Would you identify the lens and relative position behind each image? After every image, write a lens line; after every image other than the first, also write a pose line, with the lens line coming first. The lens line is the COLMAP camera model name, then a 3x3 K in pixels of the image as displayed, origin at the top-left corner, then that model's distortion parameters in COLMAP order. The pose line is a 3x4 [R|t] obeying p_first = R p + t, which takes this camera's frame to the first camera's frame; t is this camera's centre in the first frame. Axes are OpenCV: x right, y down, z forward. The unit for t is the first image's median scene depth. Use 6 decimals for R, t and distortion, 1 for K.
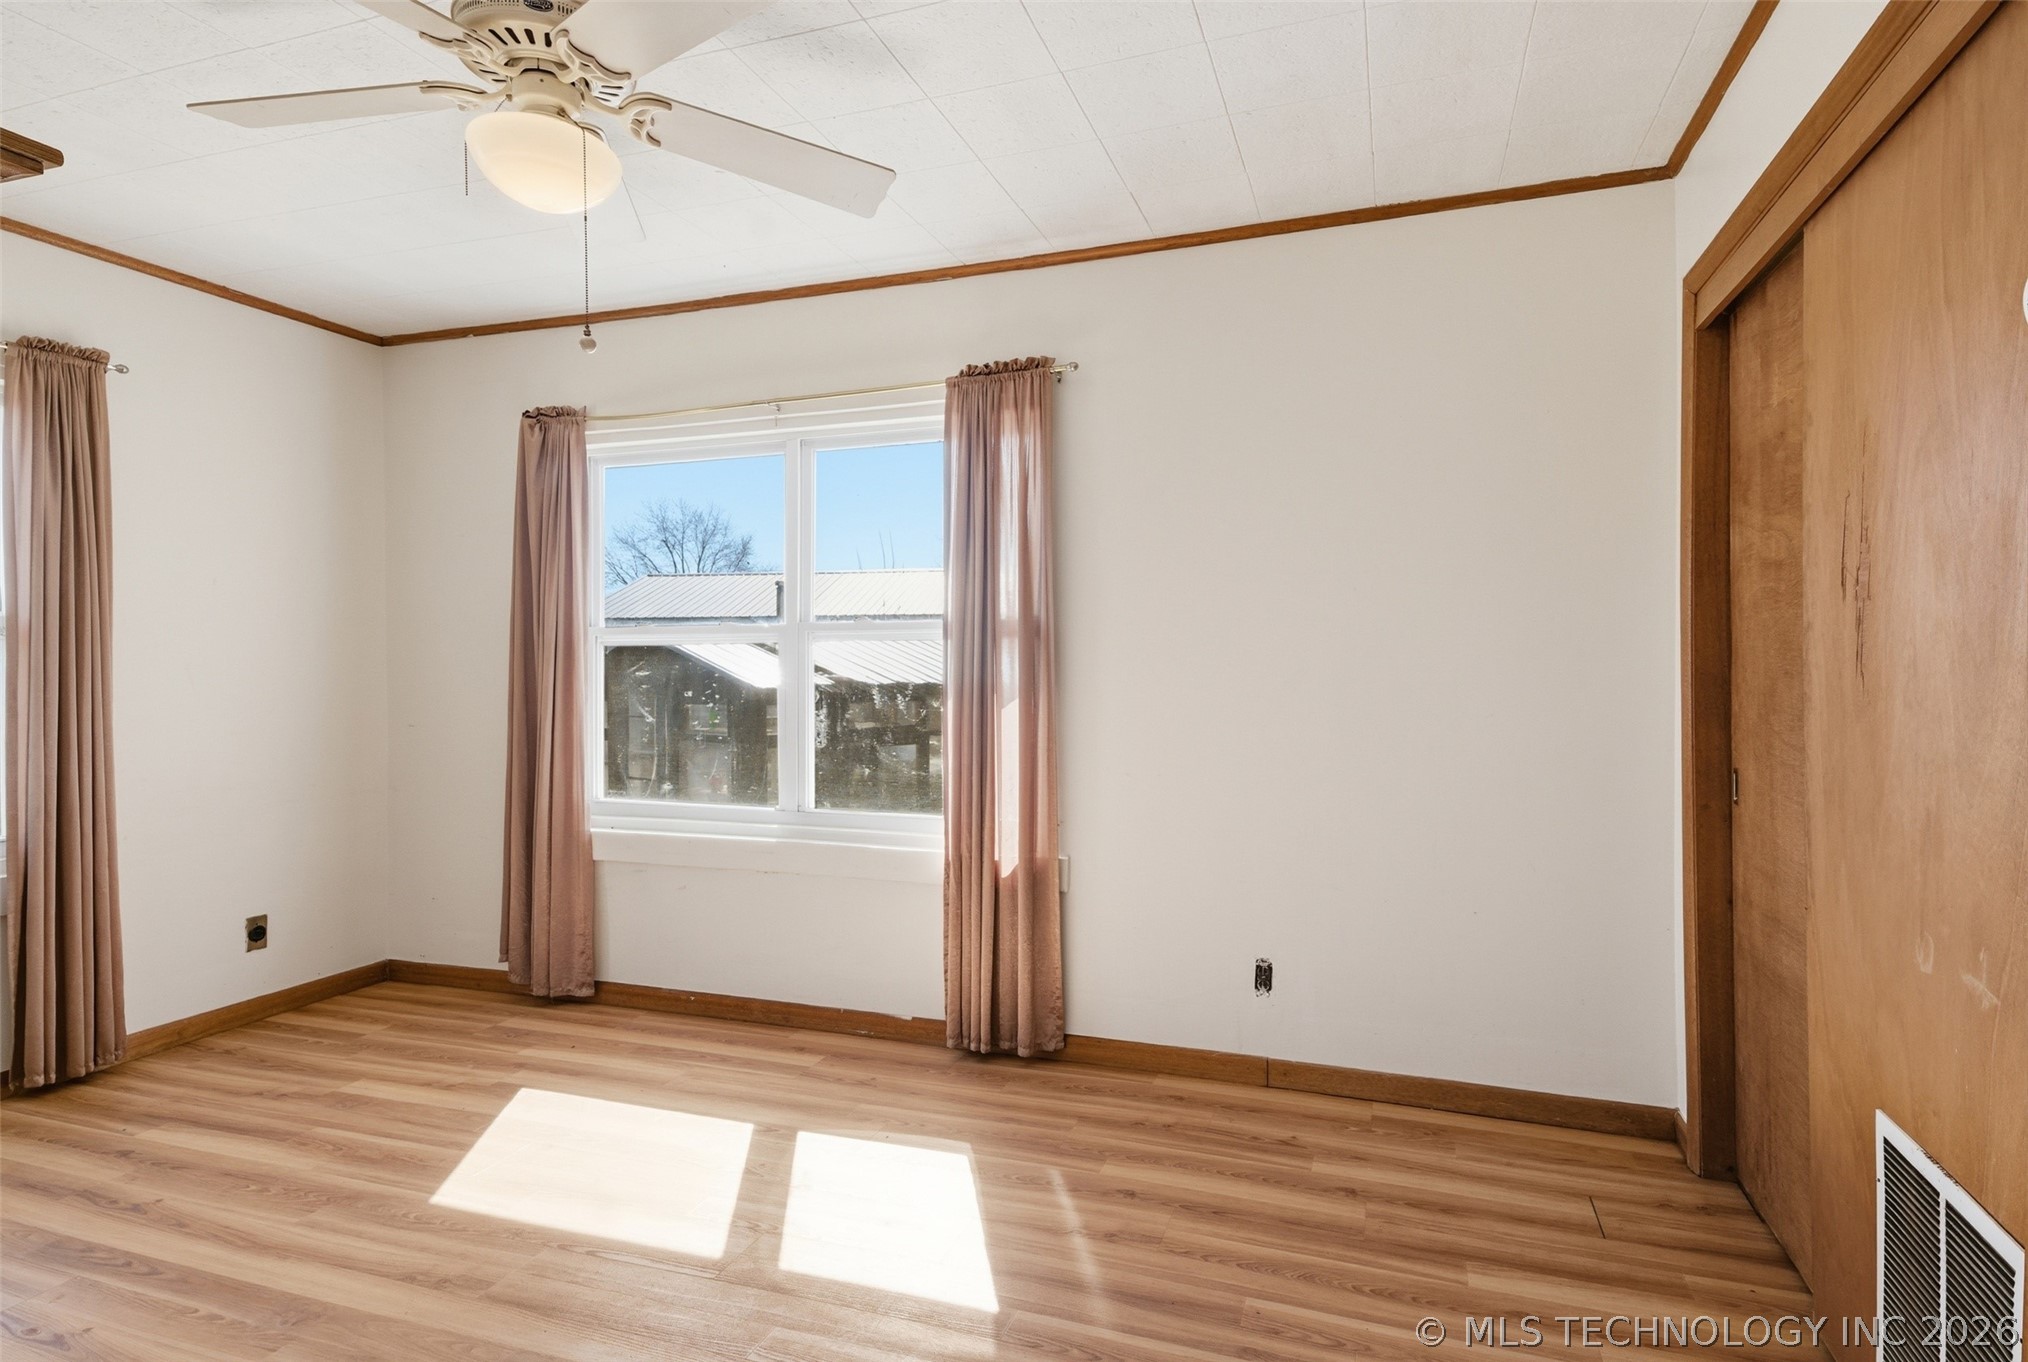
lens RADIAL K [[1088.4, 0, 1021.1], [0, 1088.4, 688.2], [0, 0, 1]] dist [0.002675, 0.000772]
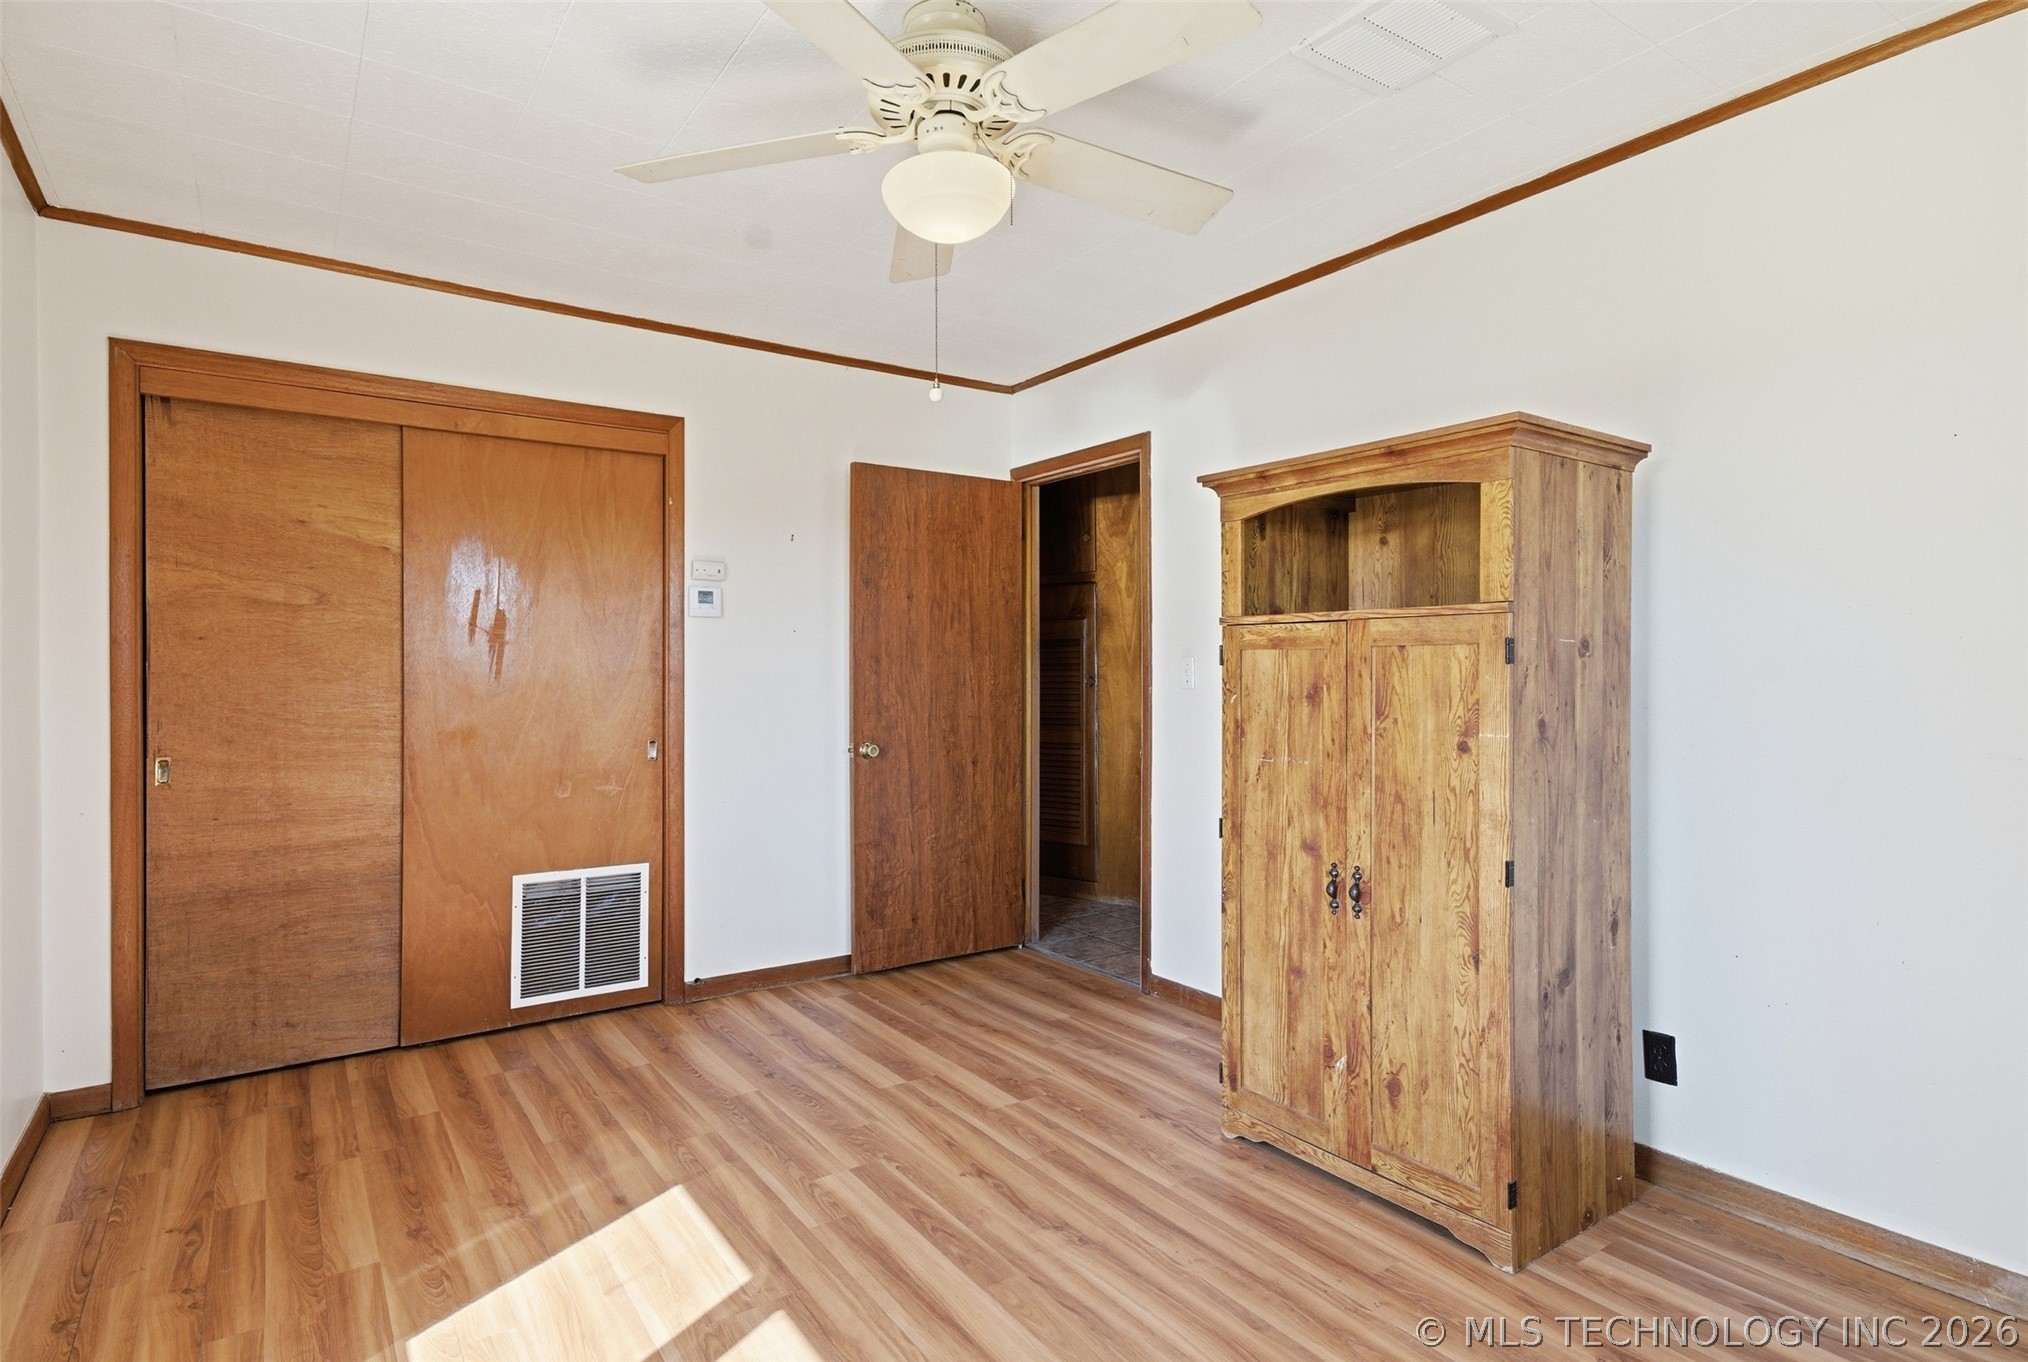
lens RADIAL K [[1073.5, 0, 1004.6], [0, 1073.5, 666.4], [0, 0, 1]] dist [0.003653, 0.001867]
pose [[-0.809372, 0.004772, 0.587277, -0.925523], [0.013945, 0.999841, 0.011095, -0.035363], [-0.587131, 0.017169, -0.809310, 1.540593]]
